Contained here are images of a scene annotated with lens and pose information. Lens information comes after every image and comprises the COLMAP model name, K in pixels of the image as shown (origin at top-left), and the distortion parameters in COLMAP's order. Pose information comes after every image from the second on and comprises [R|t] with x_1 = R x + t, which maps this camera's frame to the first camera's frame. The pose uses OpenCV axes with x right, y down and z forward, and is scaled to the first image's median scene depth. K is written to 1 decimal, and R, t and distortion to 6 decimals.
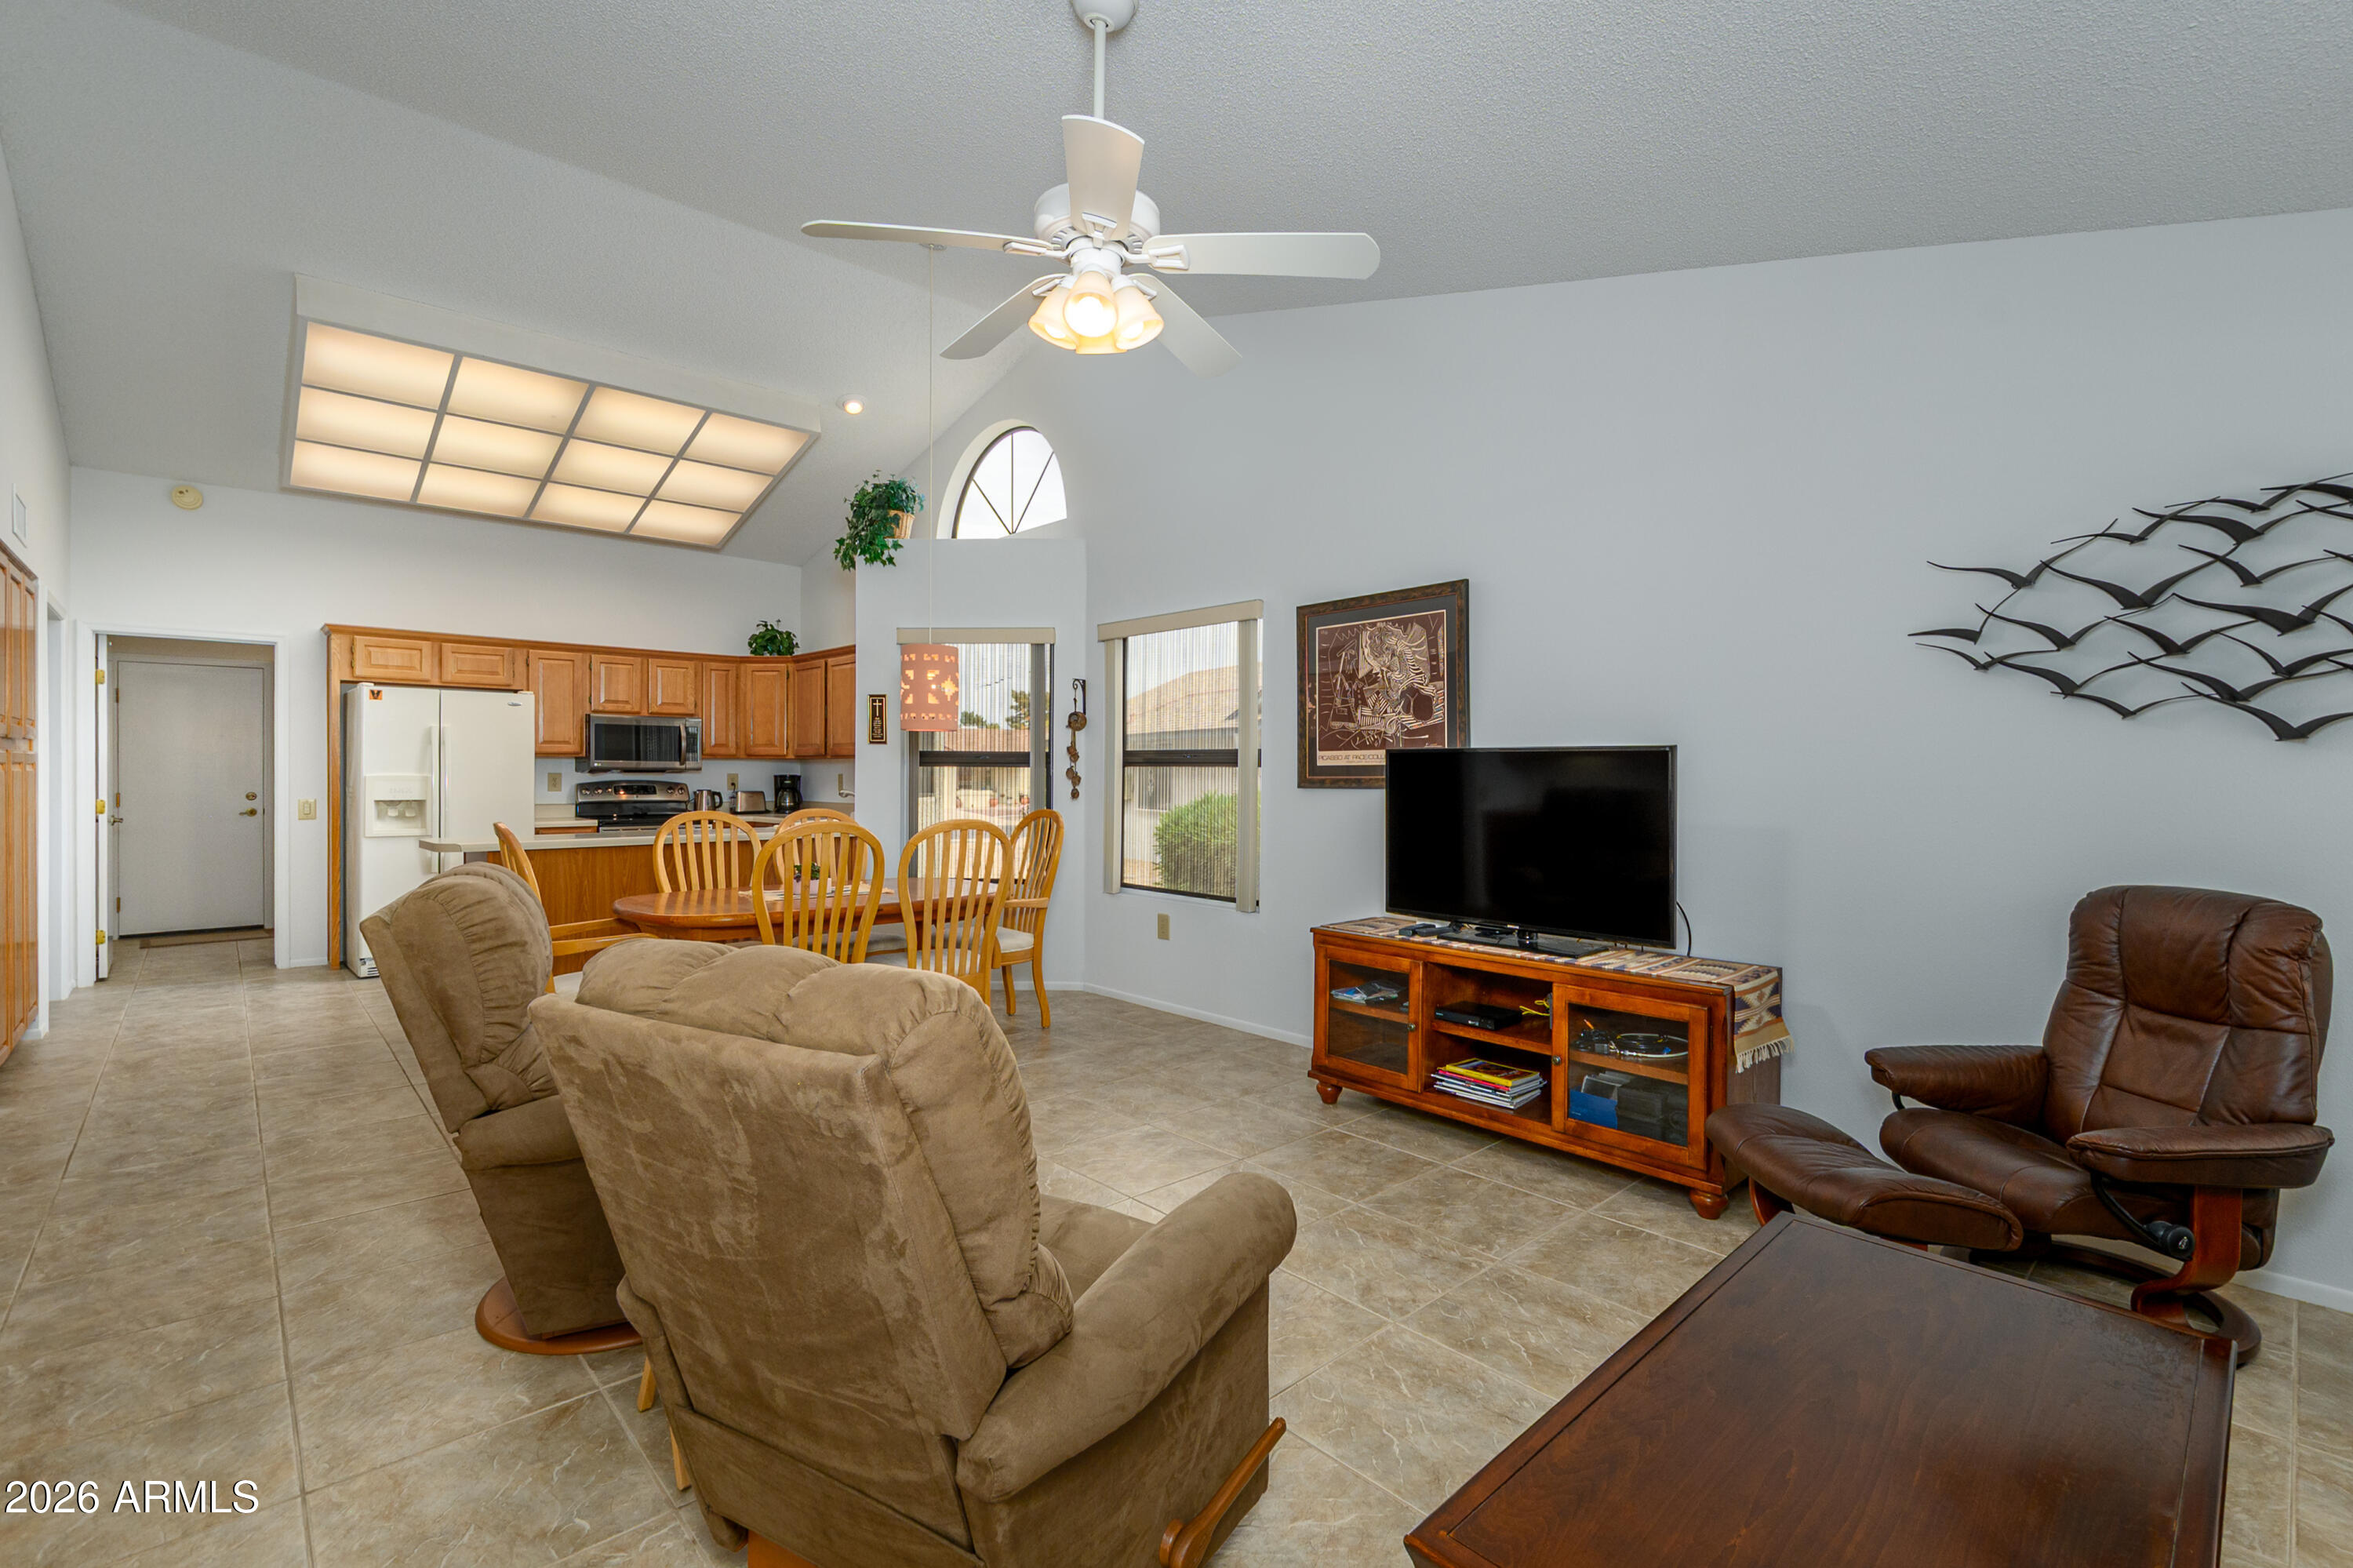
lens RADIAL K [[1038.7, 0, 1176.2], [0, 1038.7, 774.3], [0, 0, 1]] dist [0.001665, 0.000667]
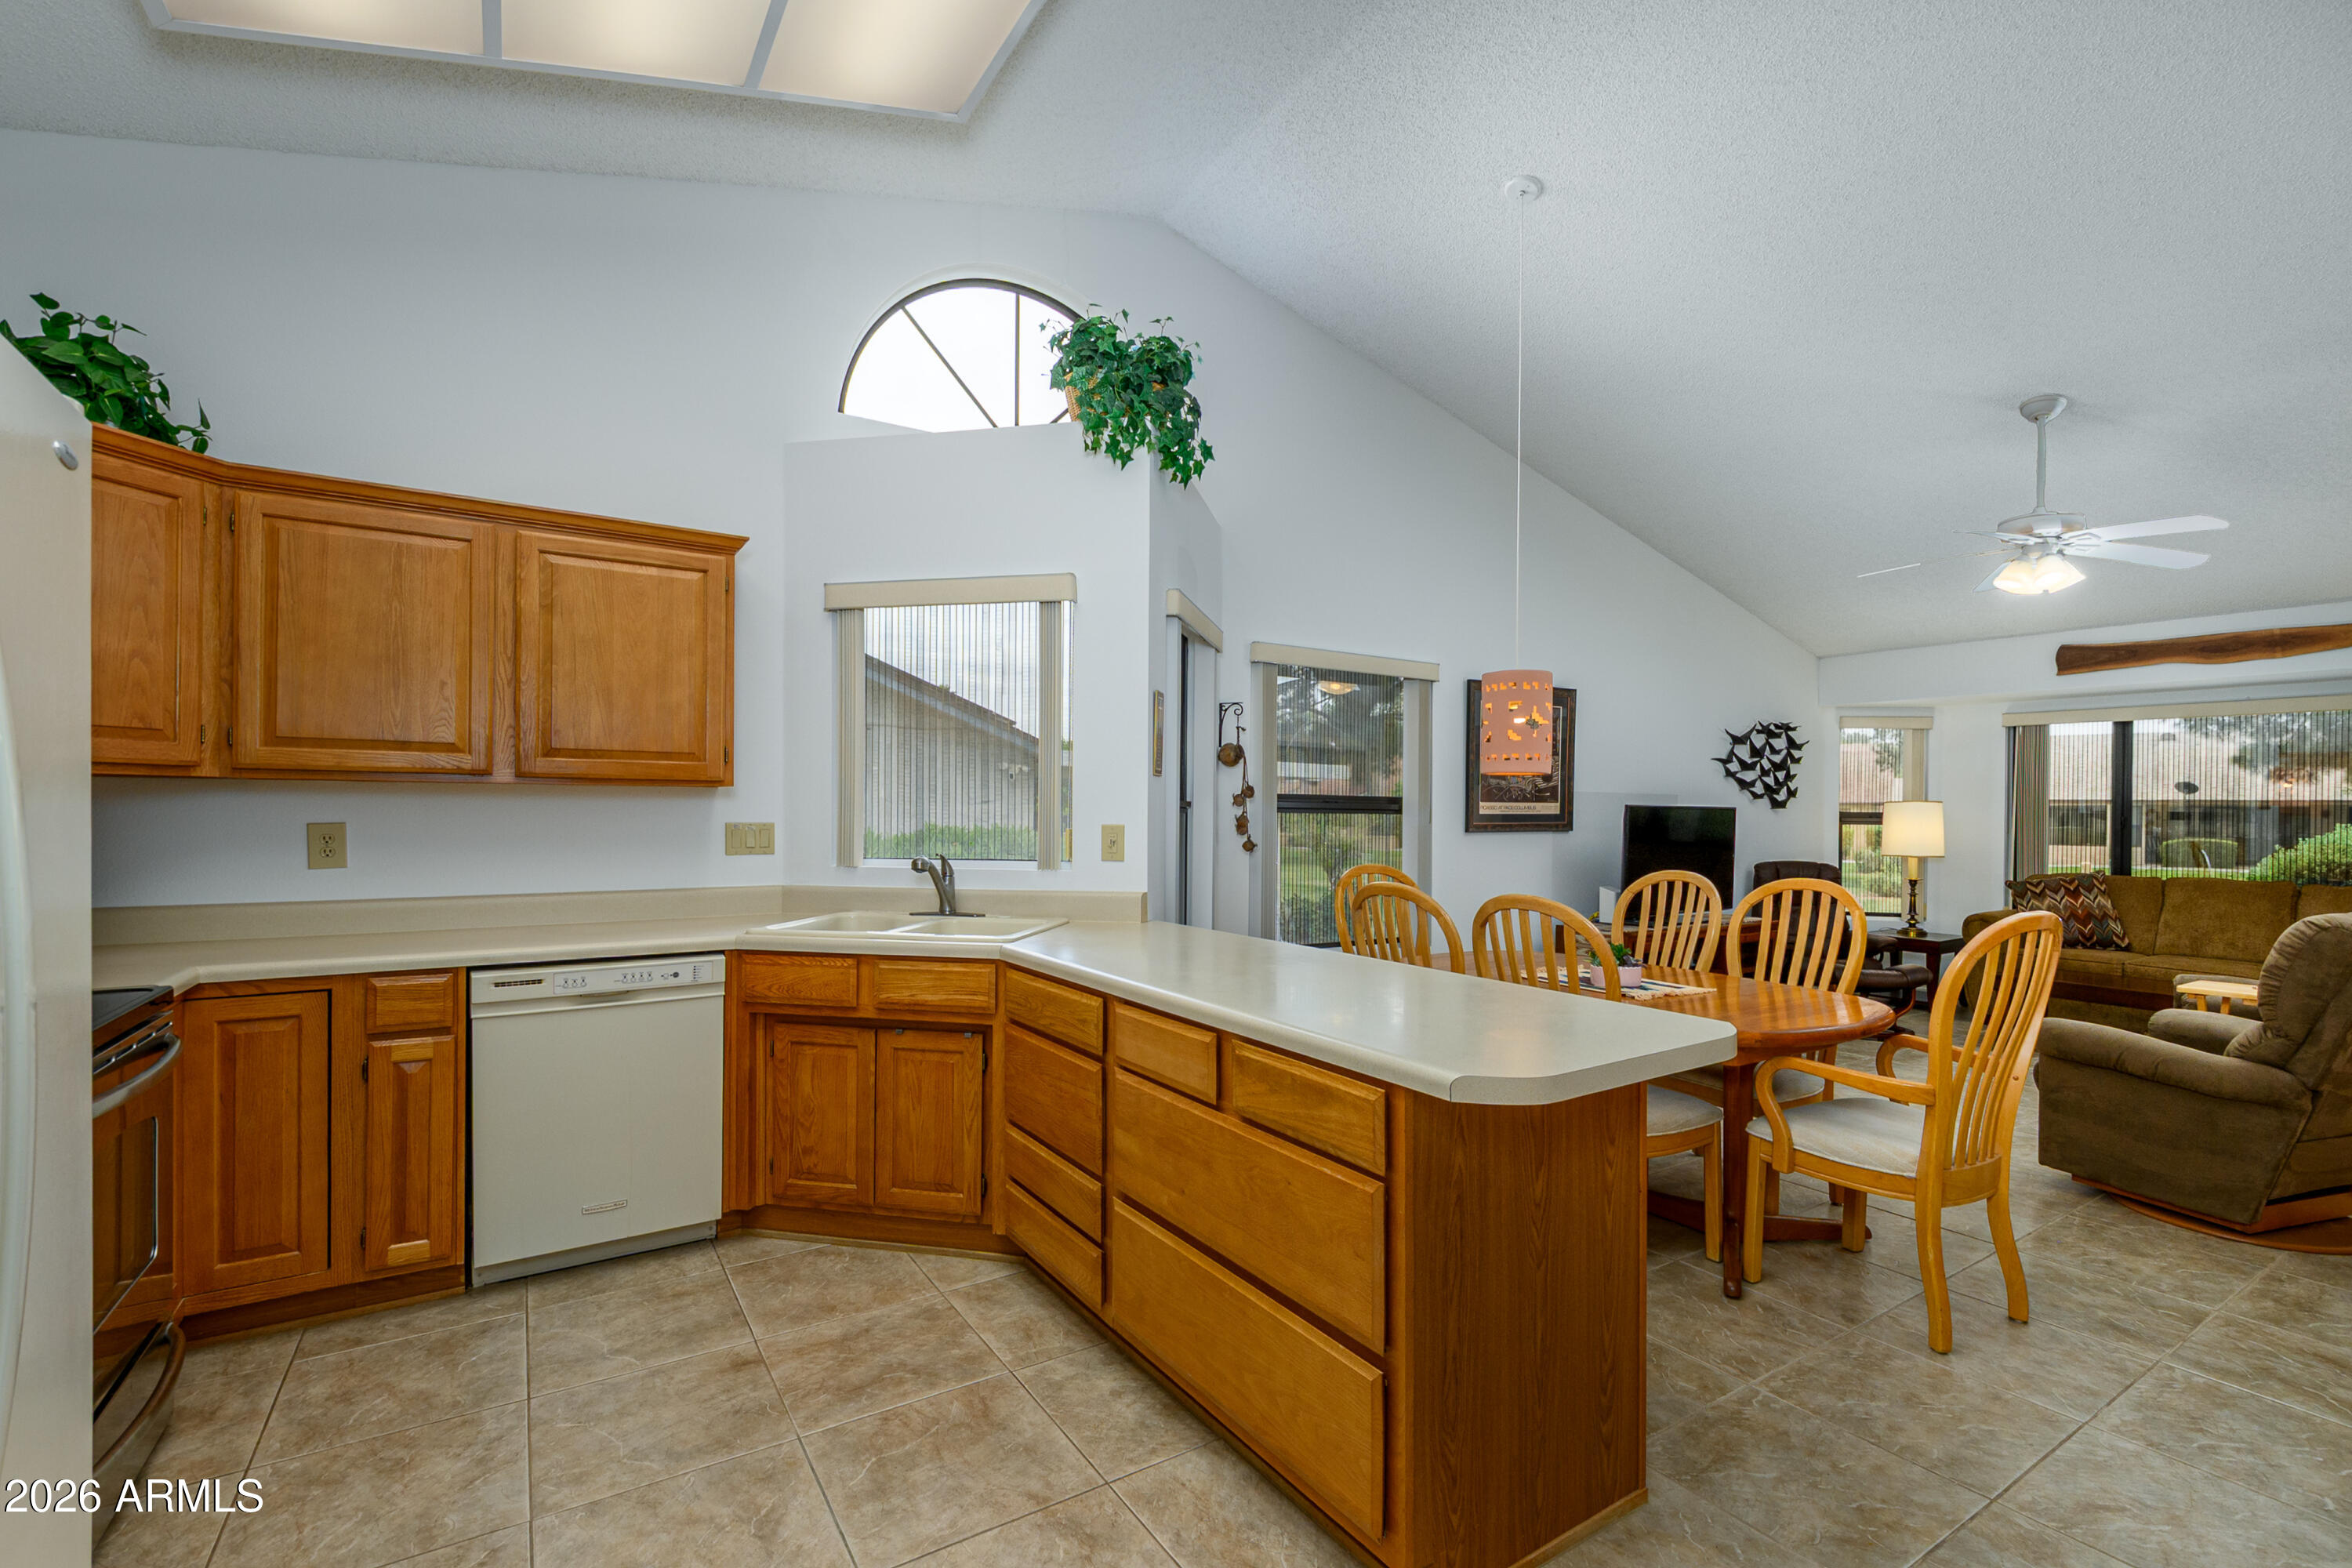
lens RADIAL K [[1038.2, 0, 1200.0], [0, 1038.2, 804.4], [0, 0, 1]] dist [0.001665, 0.000667]
pose [[0.158084, 0.002815, 0.987422, -1.276483], [-0.005339, 0.999984, -0.001996, -0.017386], [-0.987411, -0.004956, 0.158096, 1.289949]]
